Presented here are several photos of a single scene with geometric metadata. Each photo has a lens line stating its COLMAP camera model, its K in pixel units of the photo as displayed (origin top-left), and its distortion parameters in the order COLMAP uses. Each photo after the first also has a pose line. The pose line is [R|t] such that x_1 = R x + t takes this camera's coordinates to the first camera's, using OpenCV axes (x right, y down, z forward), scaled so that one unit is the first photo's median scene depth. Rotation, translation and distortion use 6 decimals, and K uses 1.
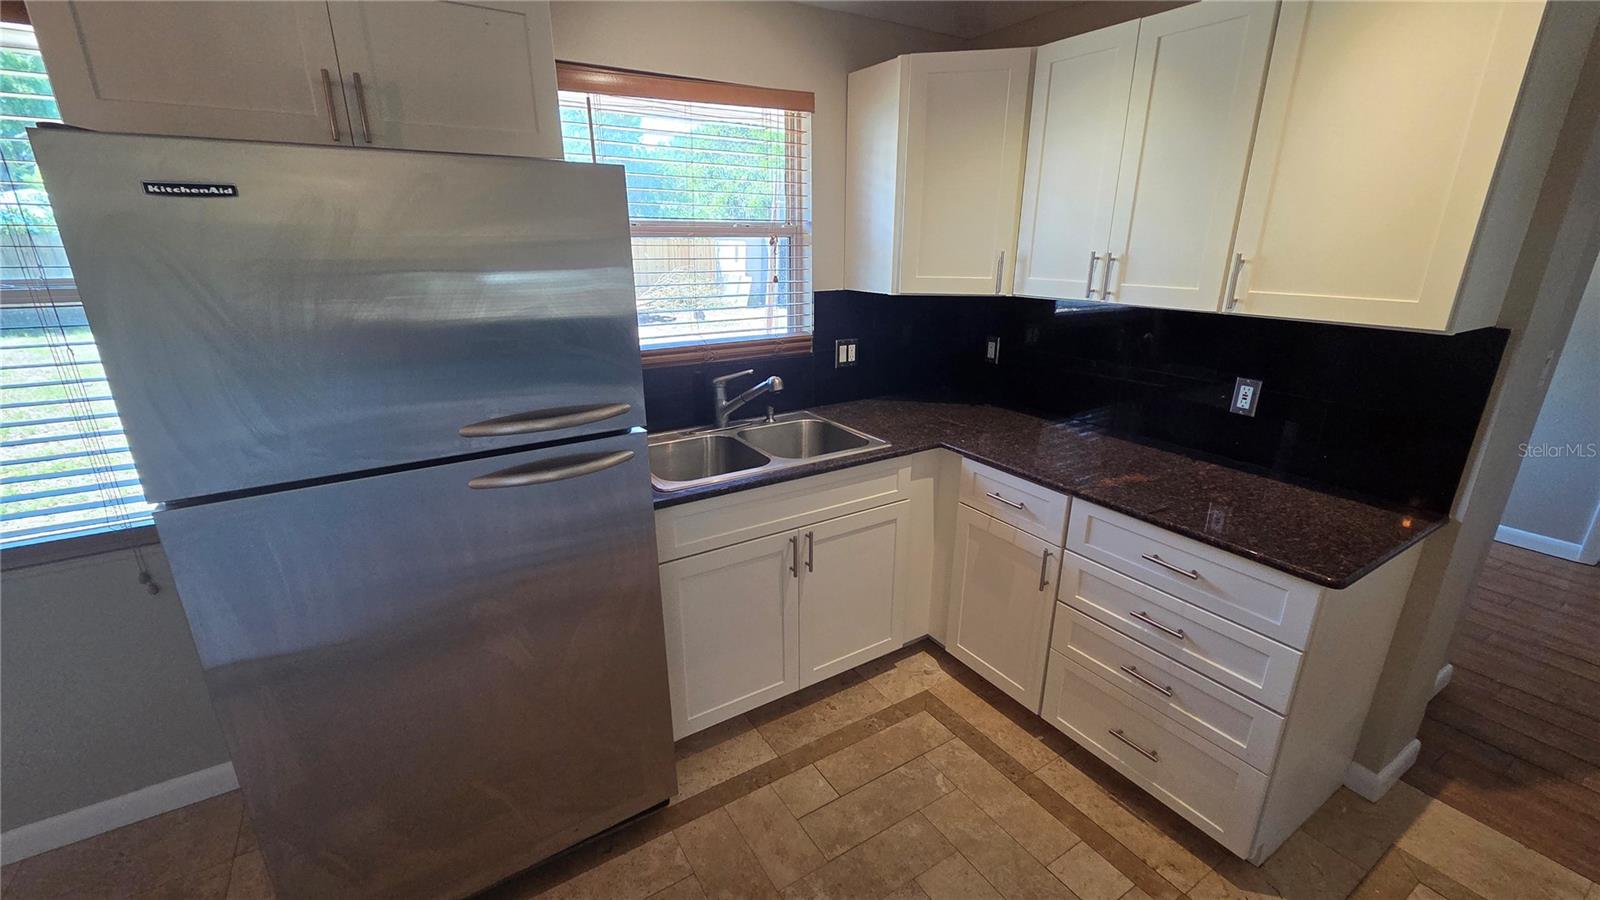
lens RADIAL K [[657.2, 0, 801.3], [0, 657.2, 455.4], [0, 0, 1]] dist [-0.001703, -0.000170]
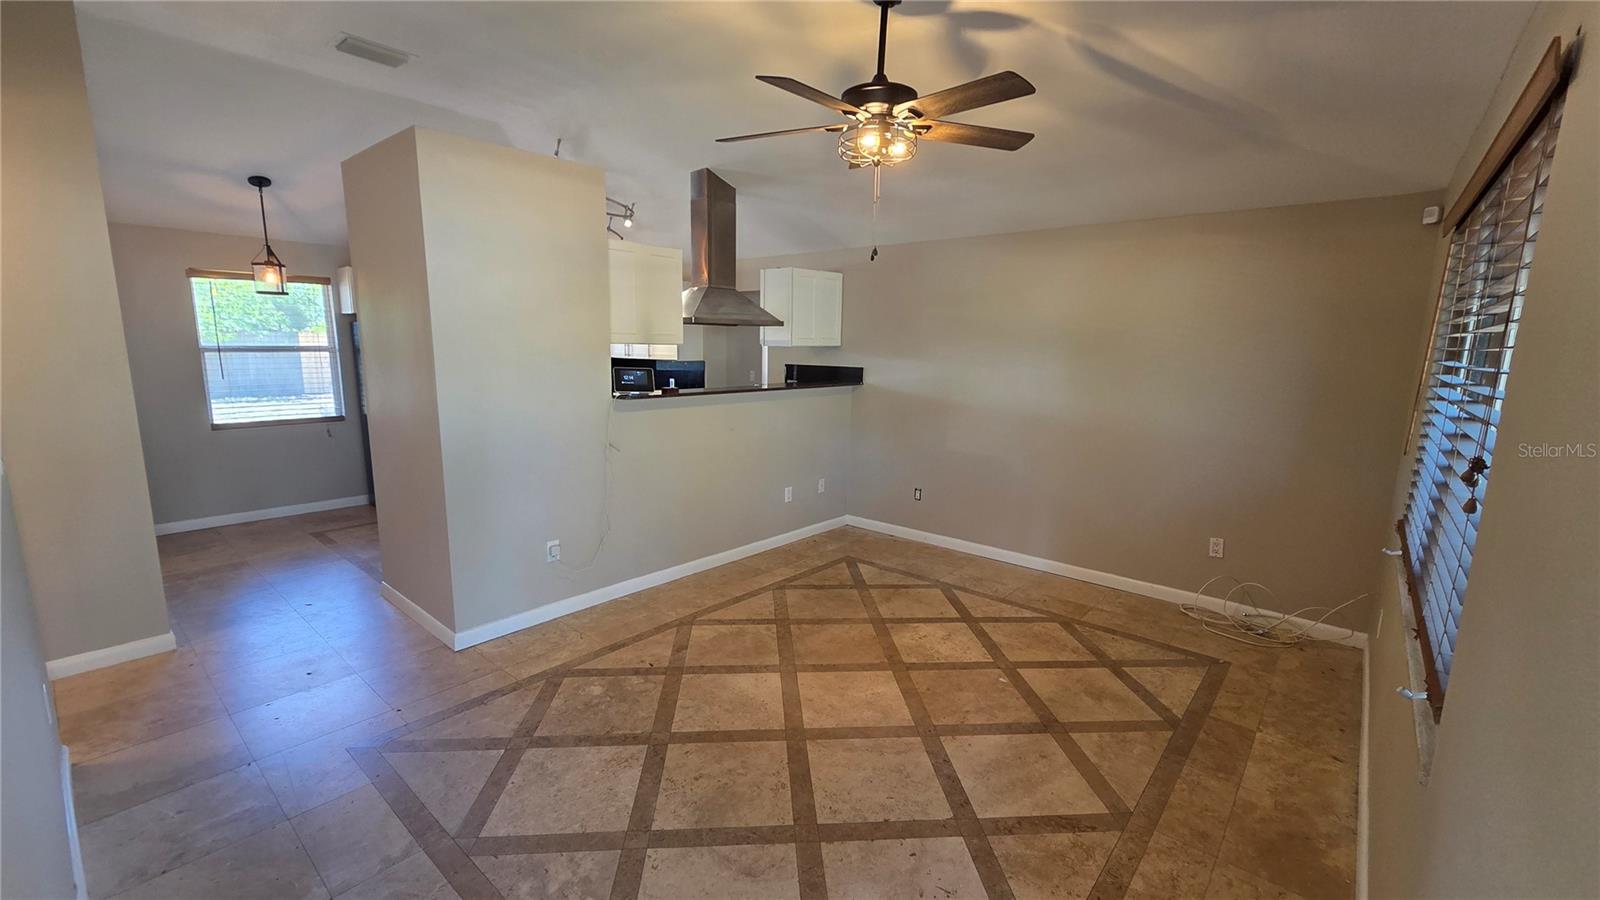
lens RADIAL K [[657.2, 0, 806.1], [0, 657.2, 447.2], [0, 0, 1]] dist [-0.001703, -0.000170]
pose [[0.954053, -0.032223, 0.297899, 0.304554], [0.078189, 0.986528, -0.143700, 0.835670], [-0.289255, 0.160390, 0.943720, -2.559333]]
